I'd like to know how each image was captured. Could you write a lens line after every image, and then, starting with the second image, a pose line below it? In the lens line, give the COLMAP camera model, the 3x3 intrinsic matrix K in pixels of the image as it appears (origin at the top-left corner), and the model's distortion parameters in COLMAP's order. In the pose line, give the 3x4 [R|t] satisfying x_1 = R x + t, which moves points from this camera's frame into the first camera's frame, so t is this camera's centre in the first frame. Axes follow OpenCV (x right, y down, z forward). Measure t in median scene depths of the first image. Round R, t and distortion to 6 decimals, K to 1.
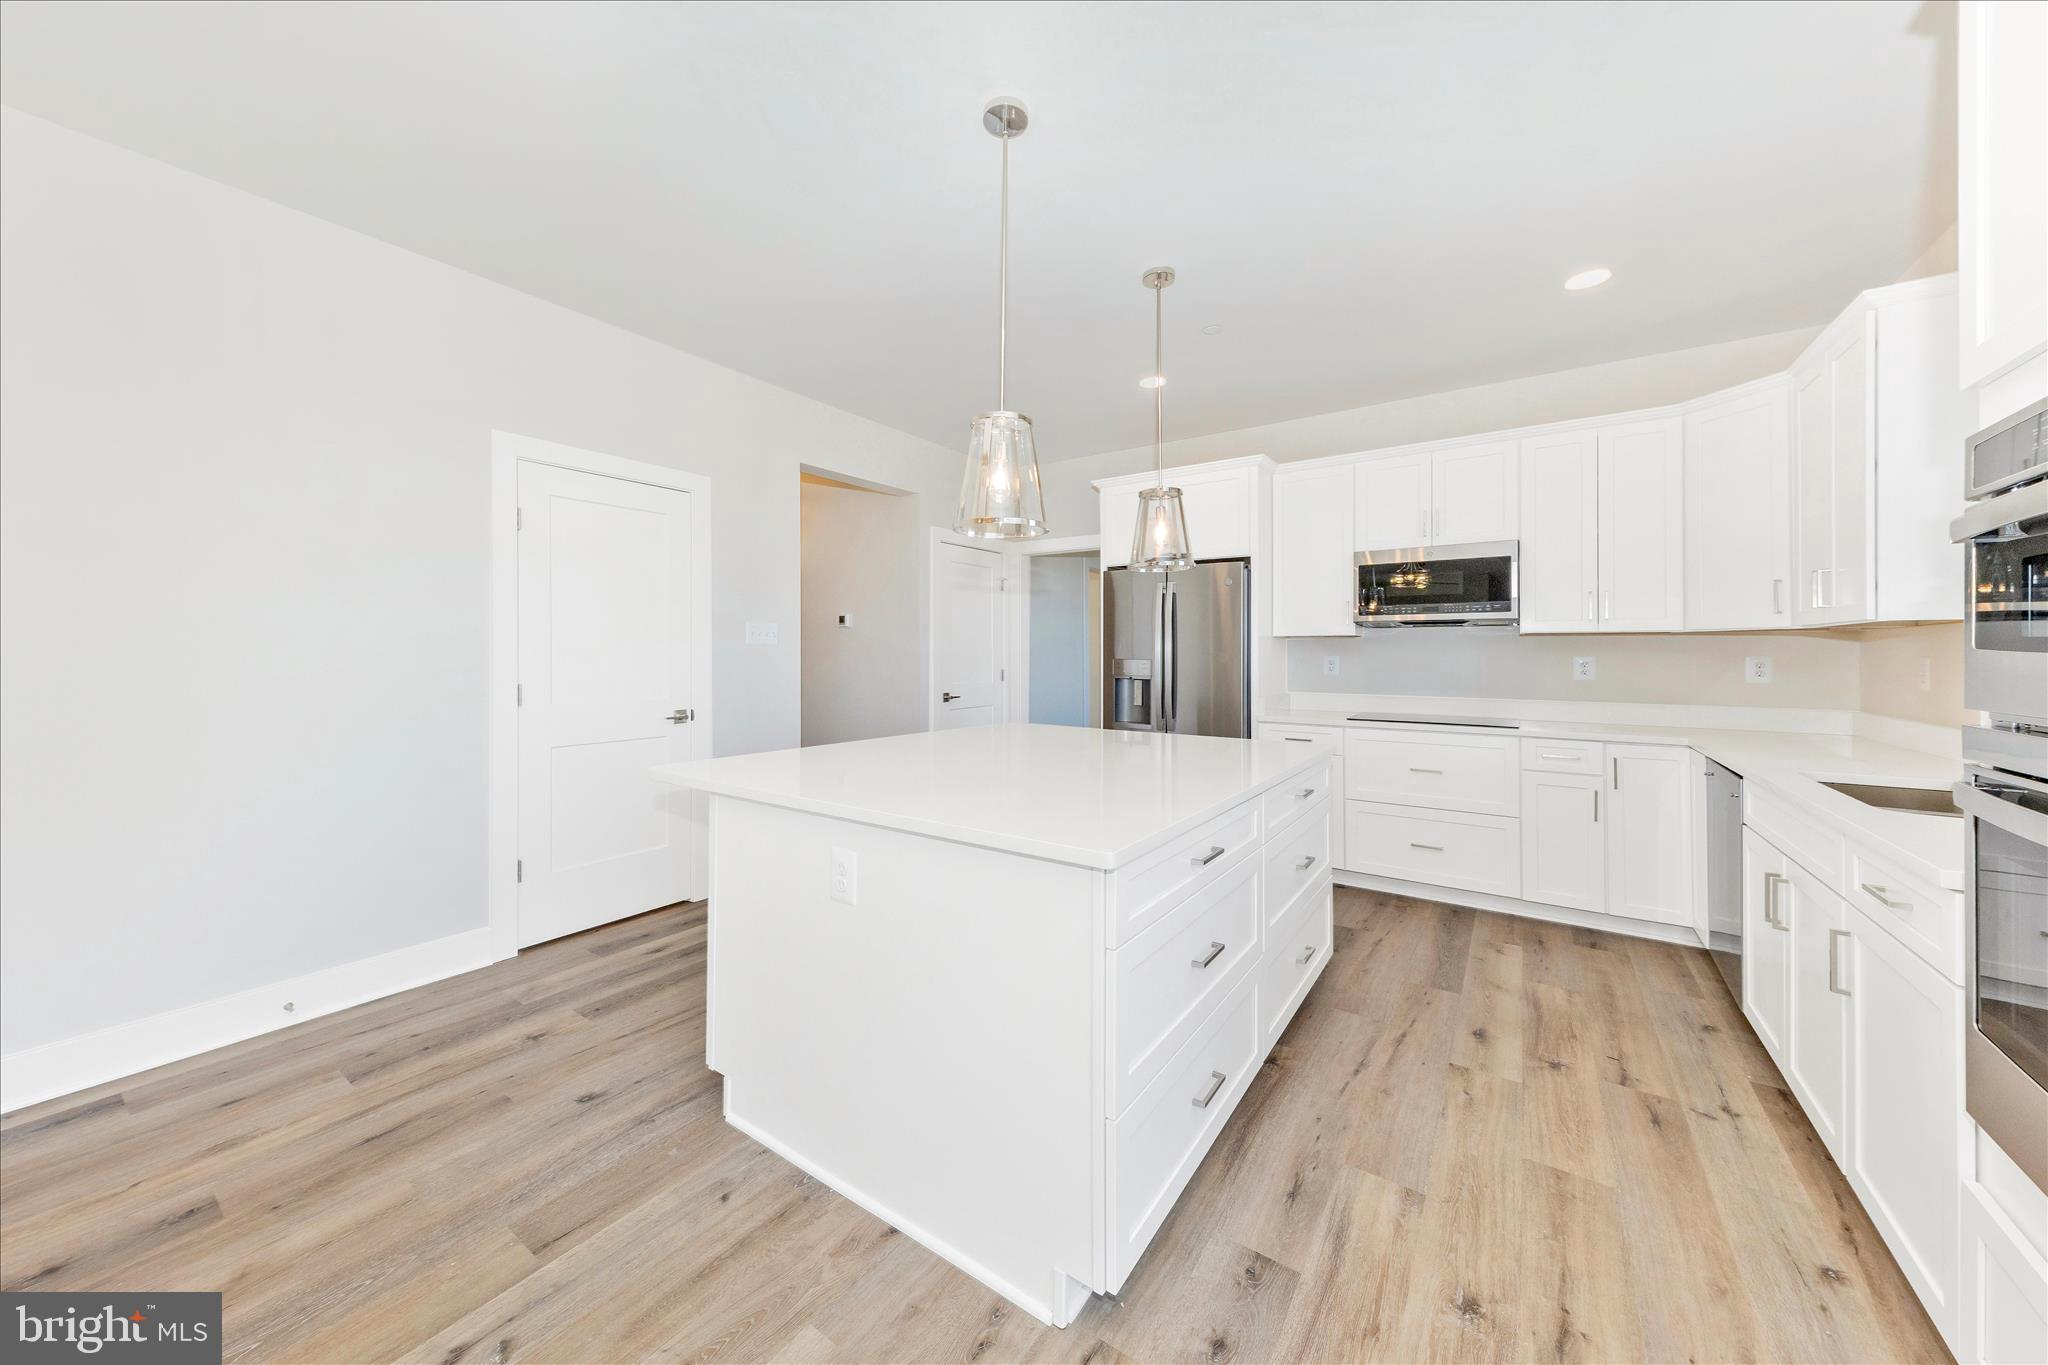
lens RADIAL K [[712.8, 0, 1005.9], [0, 712.8, 651.1], [0, 0, 1]] dist [0.009095, -0.001306]
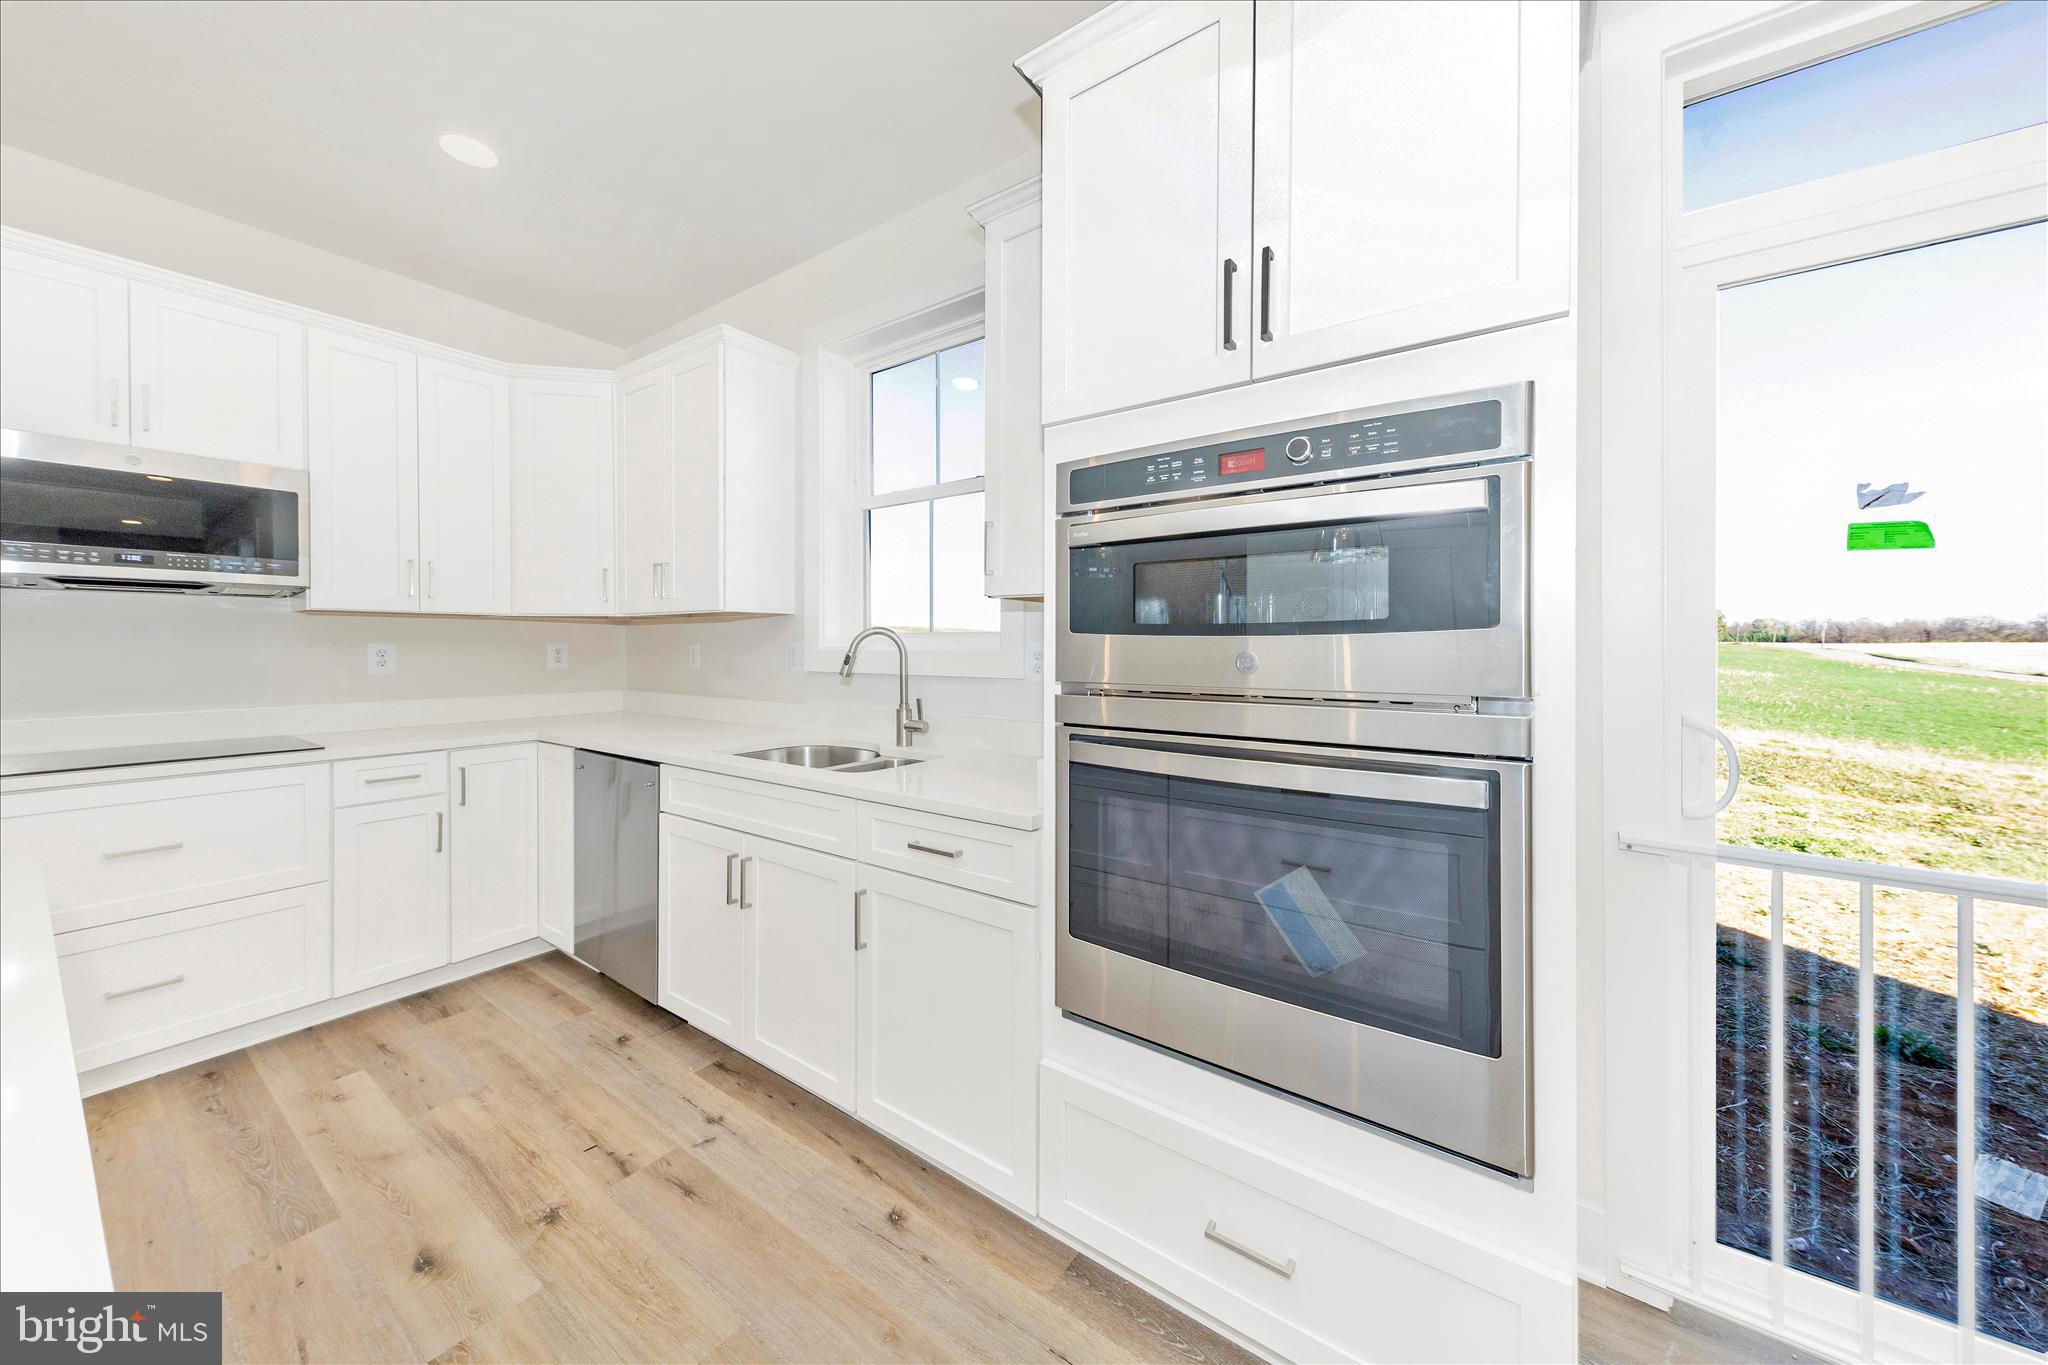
lens RADIAL K [[712.8, 0, 1034.2], [0, 712.8, 640.0], [0, 0, 1]] dist [0.009095, -0.001306]
pose [[-0.001346, 0.001553, 0.999998, 0.041767], [-0.003925, 0.999991, -0.001558, 0.003978], [-0.999991, -0.003927, -0.001340, 0.426695]]
